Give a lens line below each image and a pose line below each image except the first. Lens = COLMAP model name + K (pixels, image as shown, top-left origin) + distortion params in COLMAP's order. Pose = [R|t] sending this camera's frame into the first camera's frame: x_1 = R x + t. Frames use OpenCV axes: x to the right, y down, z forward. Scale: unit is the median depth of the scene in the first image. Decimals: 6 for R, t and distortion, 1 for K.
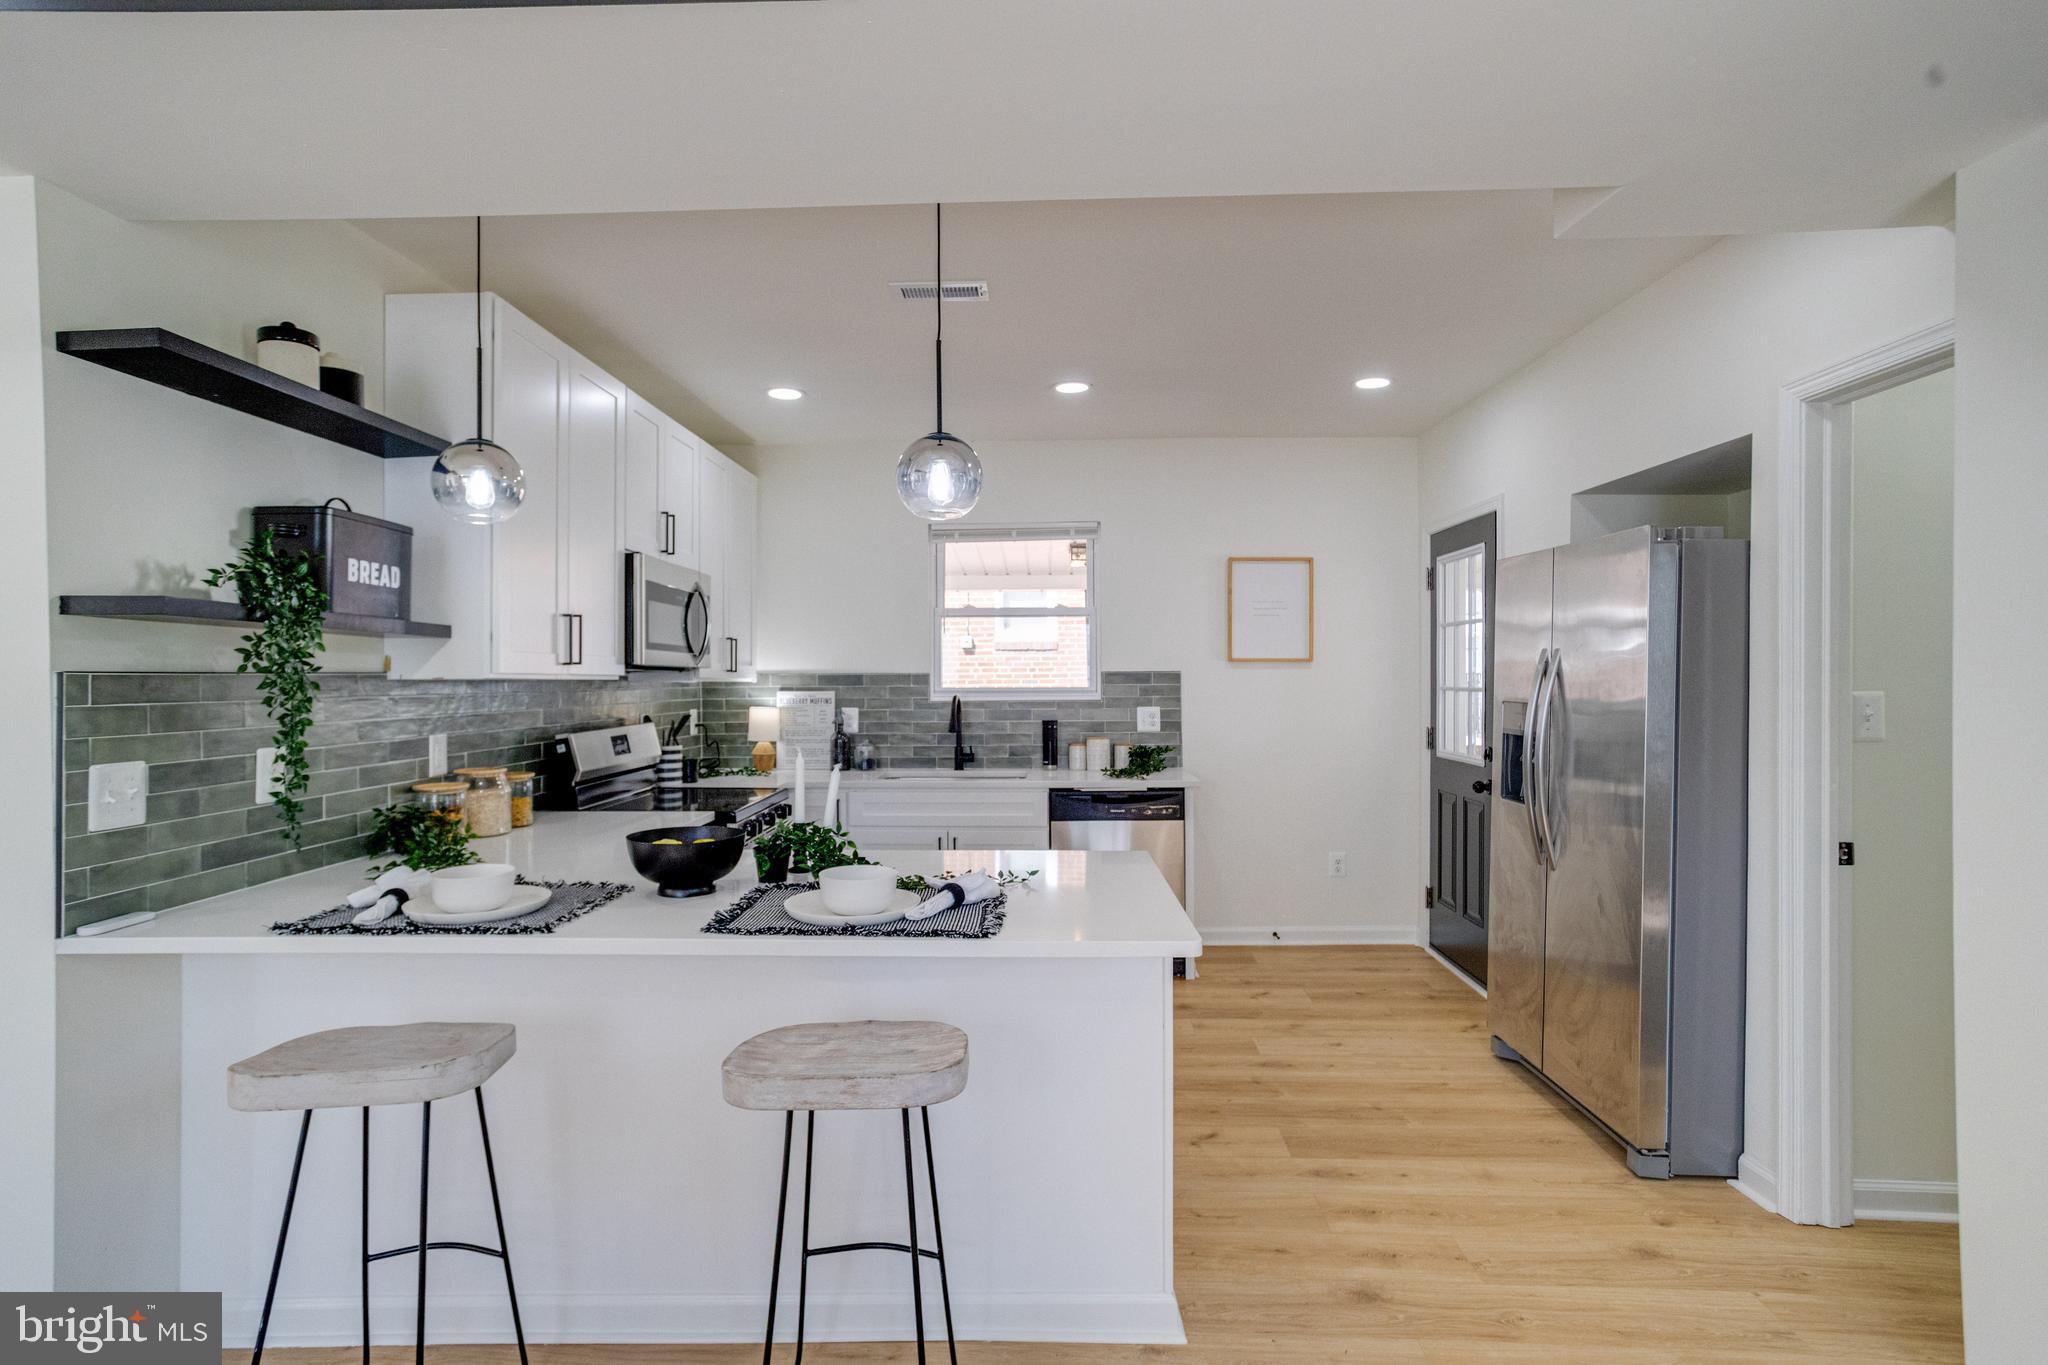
lens RADIAL K [[989.2, 0, 1006.5], [0, 989.2, 680.5], [0, 0, 1]] dist [-0.017926, 0.006040]
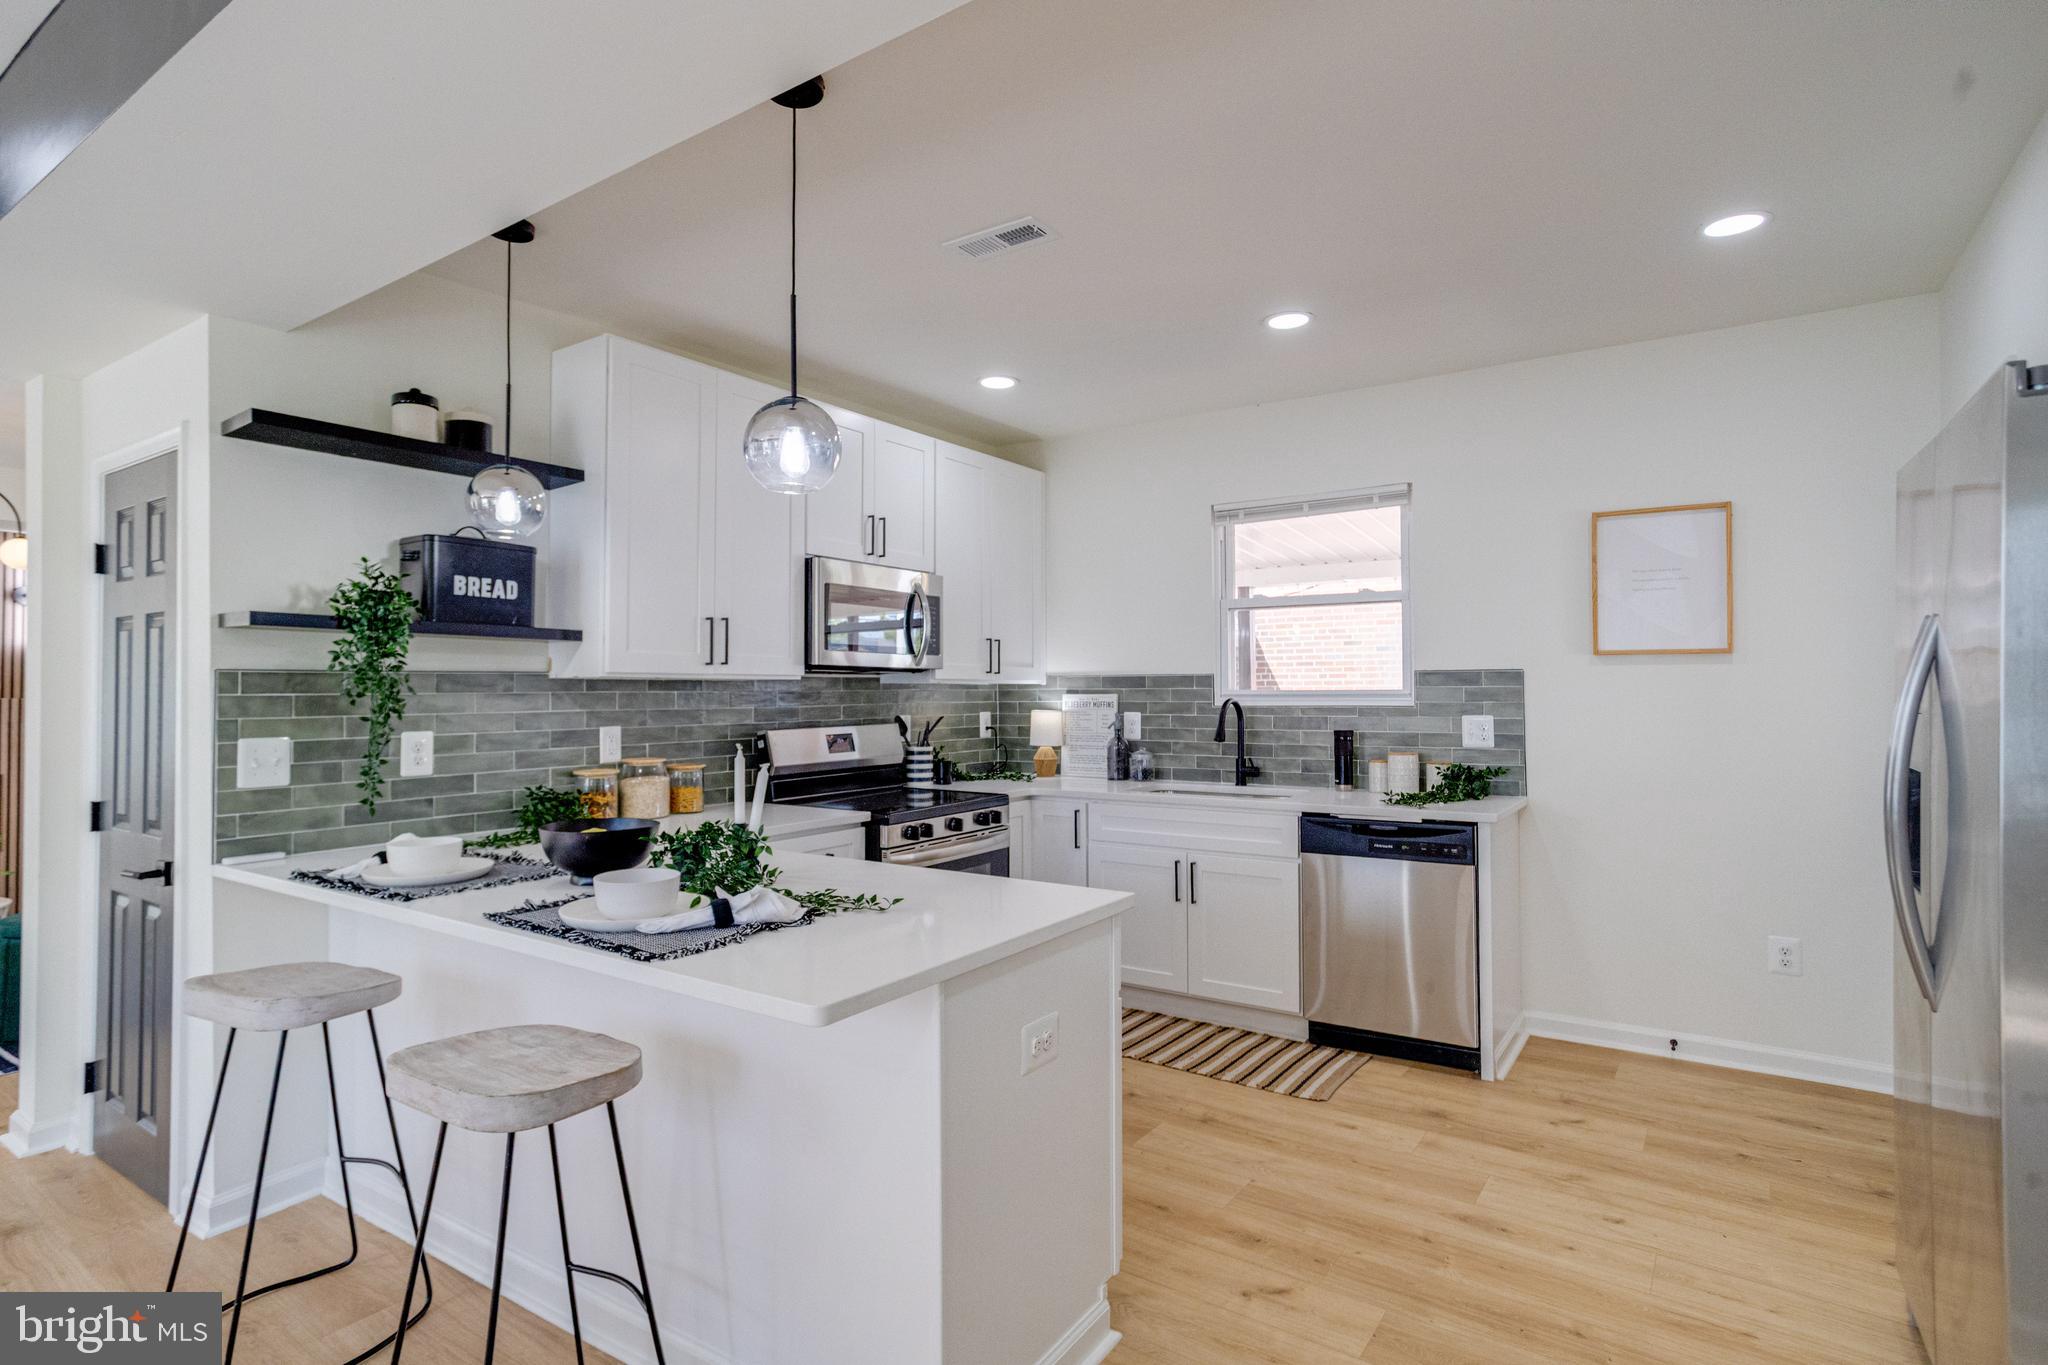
lens RADIAL K [[1015.9, 0, 1014.0], [0, 1015.9, 675.2], [0, 0, 1]] dist [-0.034454, 0.024551]
pose [[0.846405, -0.007218, -0.532491, 0.338885], [-0.000386, 0.999900, -0.014167, 0.008717], [0.532540, 0.012197, 0.846317, 0.191674]]
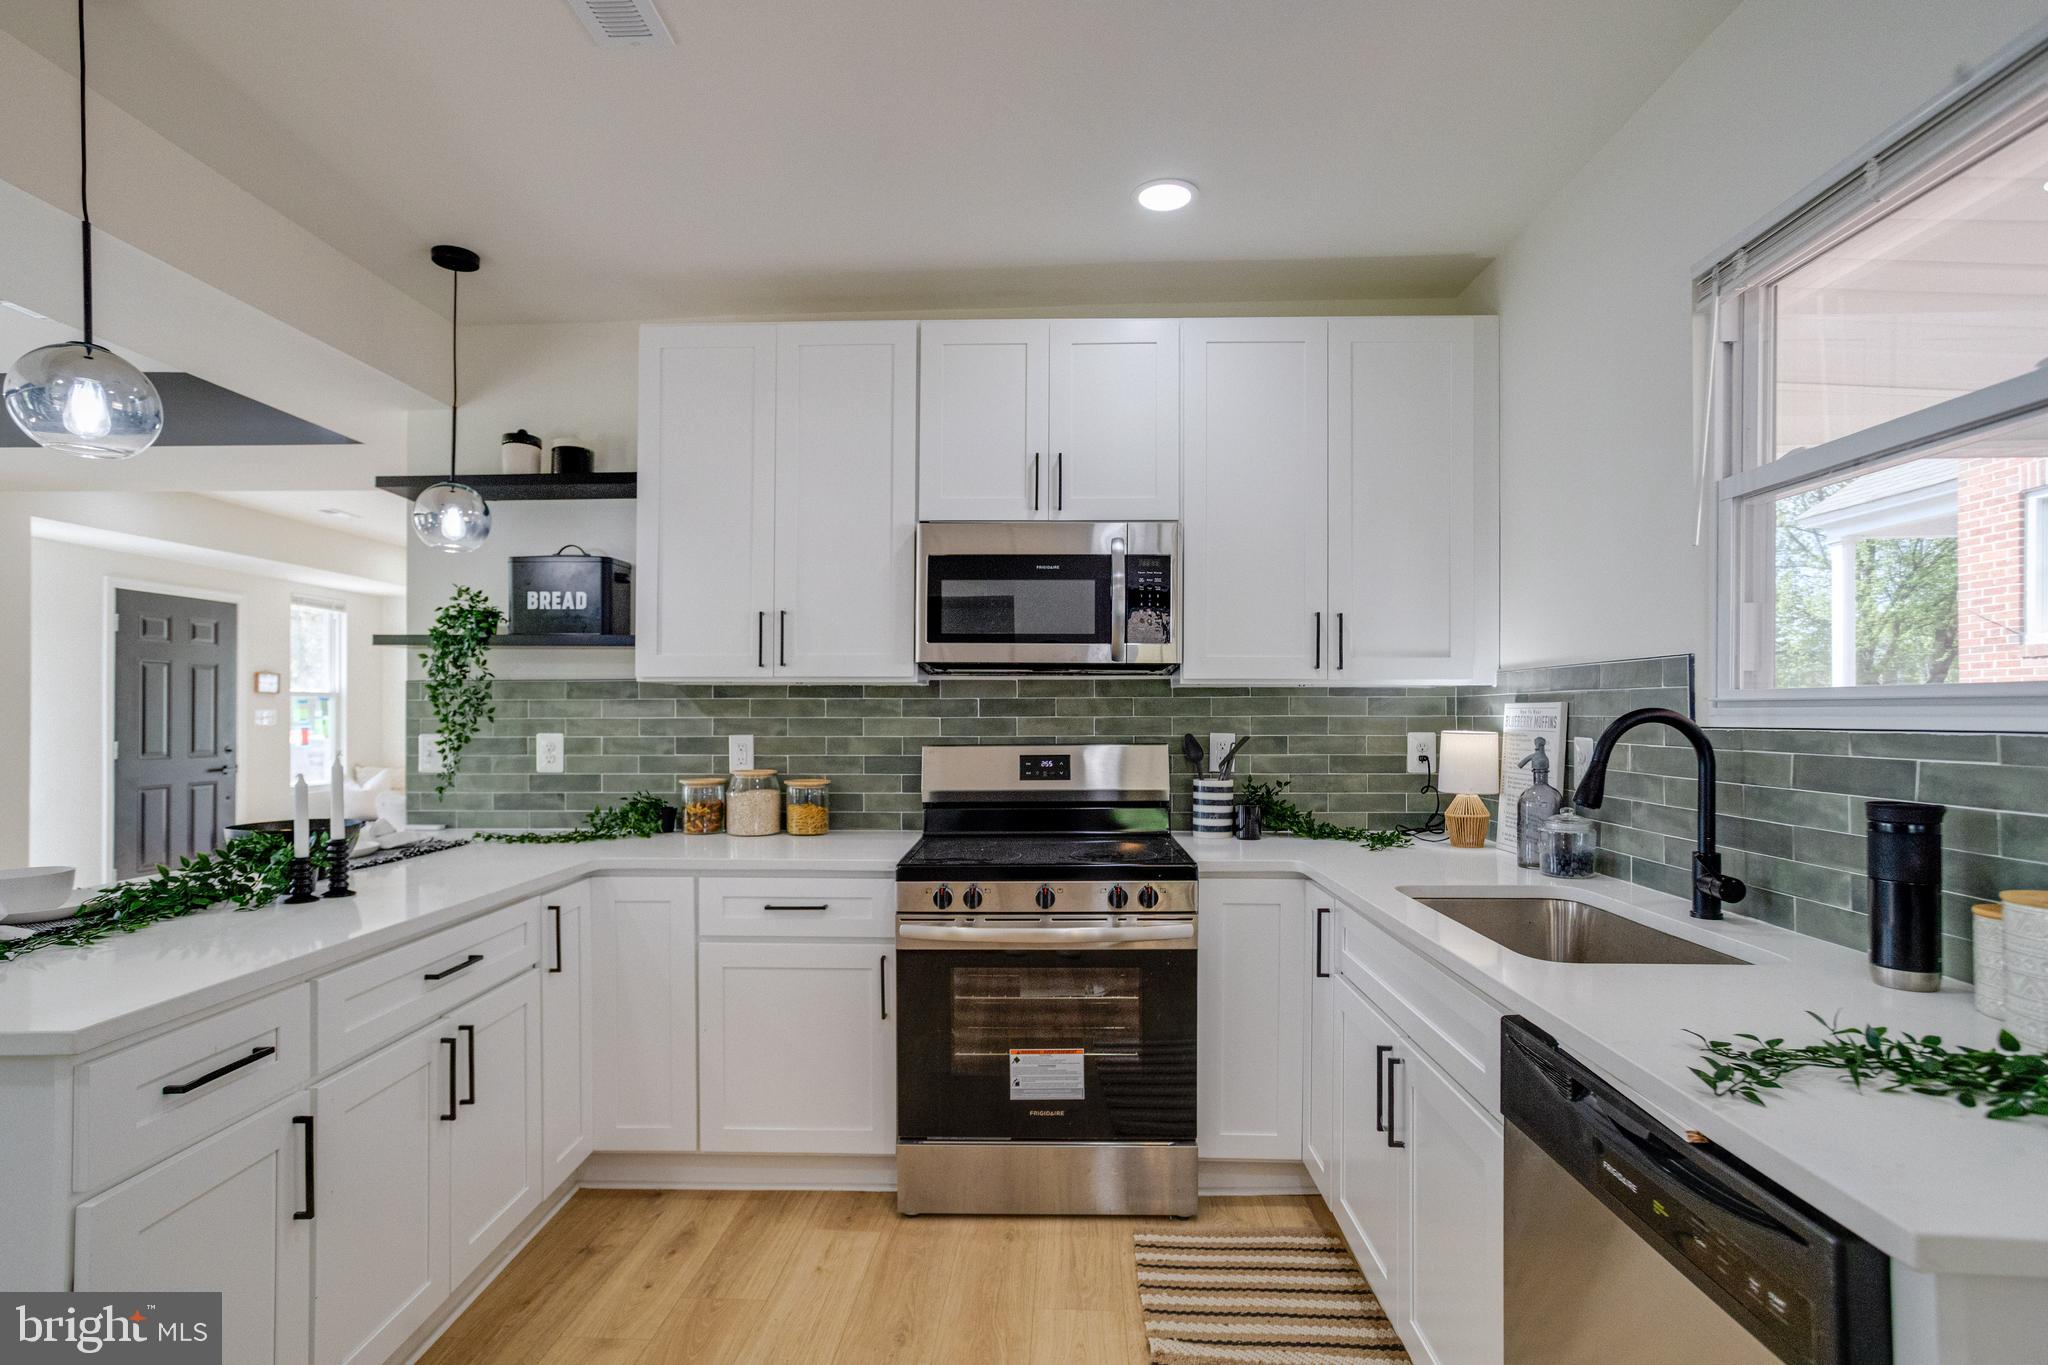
lens RADIAL K [[1015.9, 0, 1022.2], [0, 1015.9, 706.8], [0, 0, 1]] dist [-0.034454, 0.024551]
pose [[0.011378, -0.000074, -0.999935, 0.415451], [-0.000839, 1.000000, -0.000084, 0.017847], [0.999935, 0.000840, 0.011378, 0.984956]]
